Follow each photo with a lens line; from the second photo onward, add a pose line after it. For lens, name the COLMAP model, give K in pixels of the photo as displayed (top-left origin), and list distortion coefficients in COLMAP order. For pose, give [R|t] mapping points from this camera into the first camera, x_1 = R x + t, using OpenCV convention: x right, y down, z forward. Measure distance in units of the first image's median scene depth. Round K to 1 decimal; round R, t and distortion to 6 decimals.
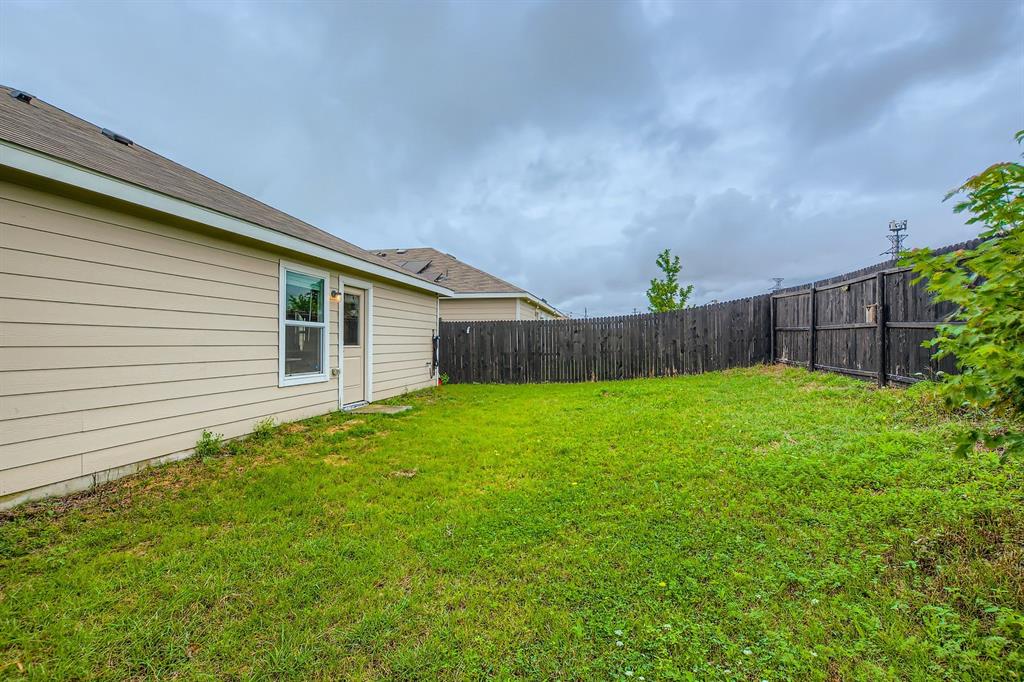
lens RADIAL K [[456.6, 0, 511.1], [0, 456.6, 343.6], [0, 0, 1]] dist [0.002470, 0.000330]
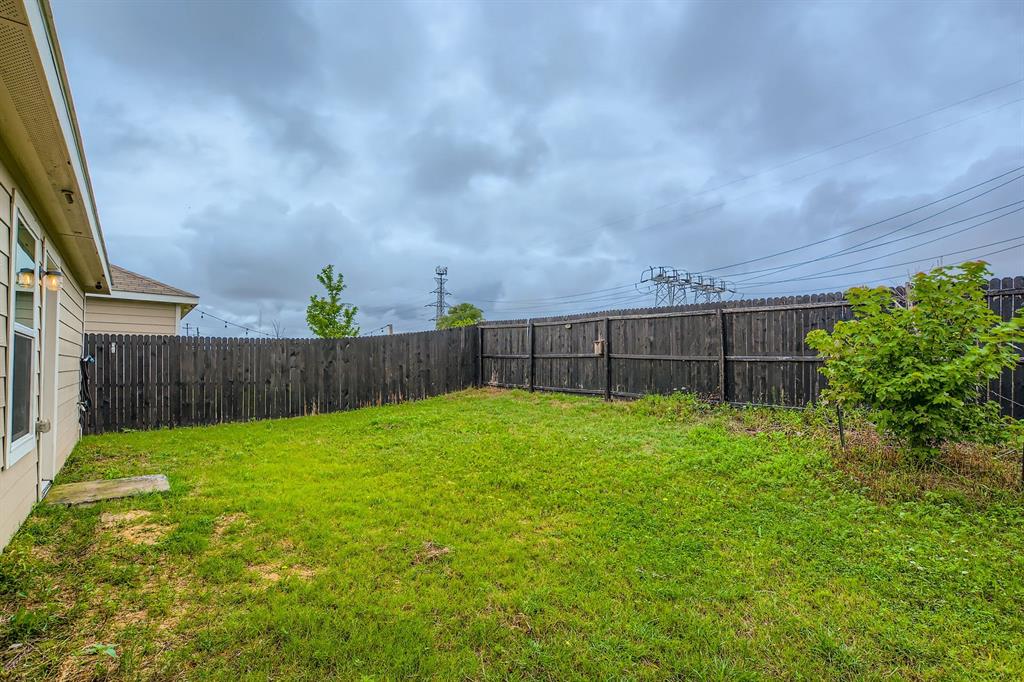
lens RADIAL K [[494.1, 0, 514.0], [0, 494.1, 344.3], [0, 0, 1]] dist [-0.004627, -0.000174]
pose [[0.638281, 0.036714, 0.768927, -0.292821], [-0.000898, 0.998897, -0.046948, -0.002958], [-0.769803, 0.029275, 0.637610, 0.148475]]
